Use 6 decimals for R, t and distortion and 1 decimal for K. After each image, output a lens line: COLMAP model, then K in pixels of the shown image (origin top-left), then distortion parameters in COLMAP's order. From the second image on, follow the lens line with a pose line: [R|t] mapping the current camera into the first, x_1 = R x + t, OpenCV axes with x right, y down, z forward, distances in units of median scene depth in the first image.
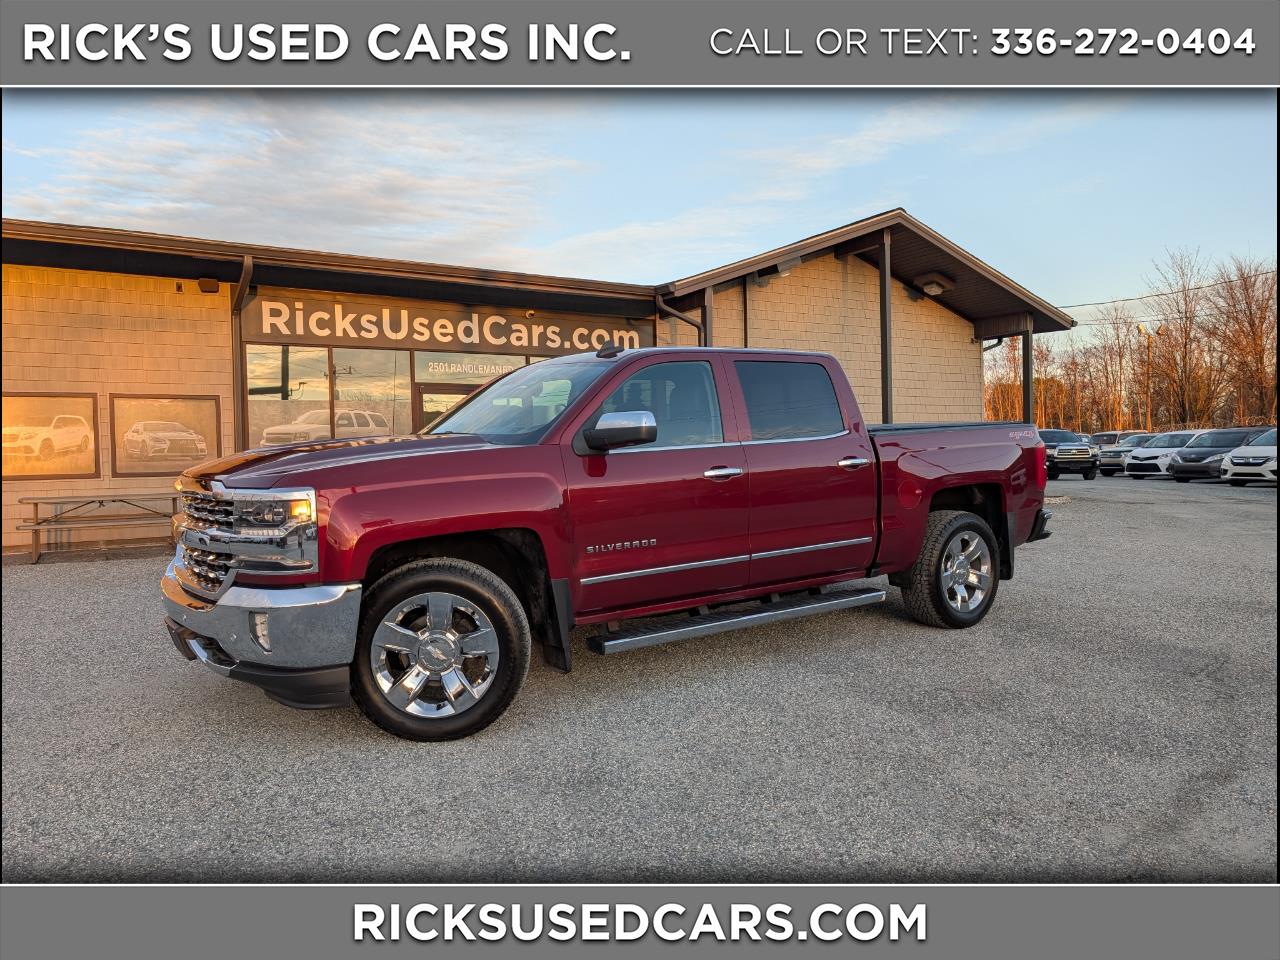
lens RADIAL K [[891.1, 0, 644.6], [0, 891.1, 478.3], [0, 0, 1]] dist [0.013765, -0.010496]
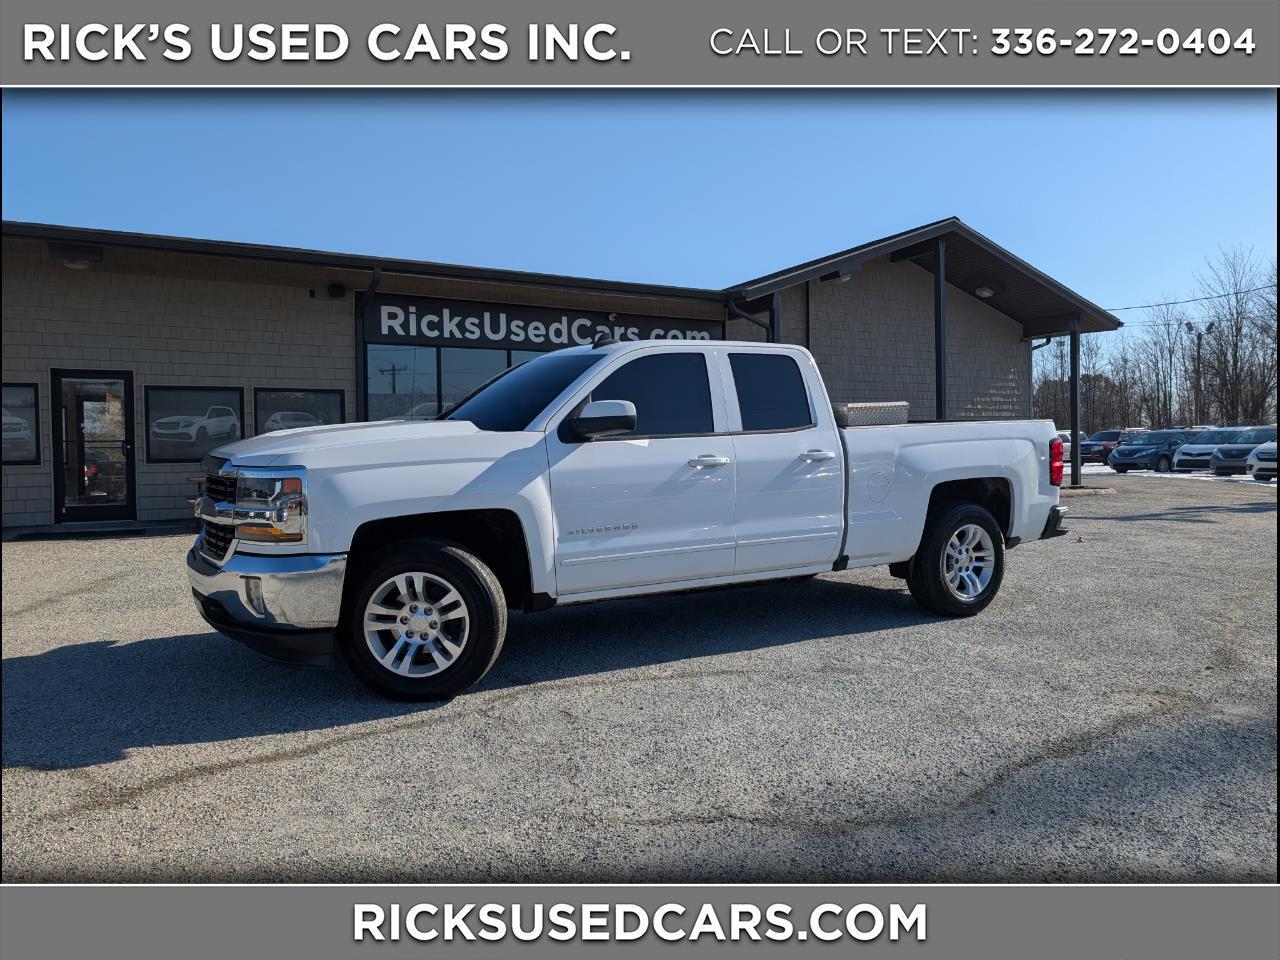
lens RADIAL K [[891.1, 0, 645.7], [0, 891.1, 471.3], [0, 0, 1]] dist [0.013765, -0.010496]
pose [[0.999032, 0.008401, -0.043171, -0.041764], [-0.008474, 0.999963, -0.001511, 0.008296], [0.043157, 0.001875, 0.999067, -0.100594]]
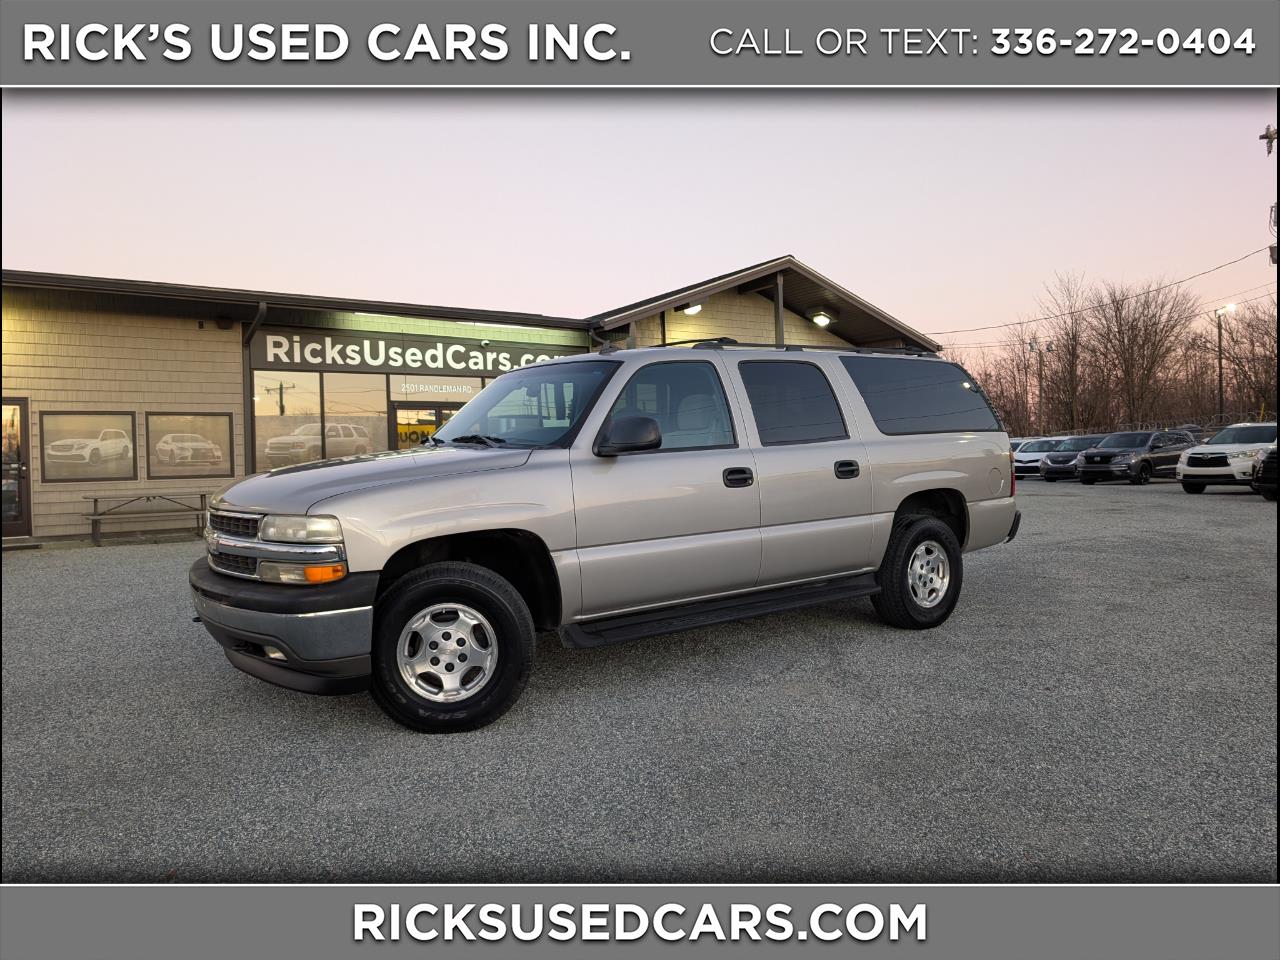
lens RADIAL K [[891.1, 0, 630.3], [0, 891.1, 469.3], [0, 0, 1]] dist [0.013765, -0.010496]
pose [[0.998590, -0.007104, 0.052615, 0.003560], [0.008138, 0.999777, -0.019461, 0.012409], [-0.052465, 0.019862, 0.998425, -0.227102]]
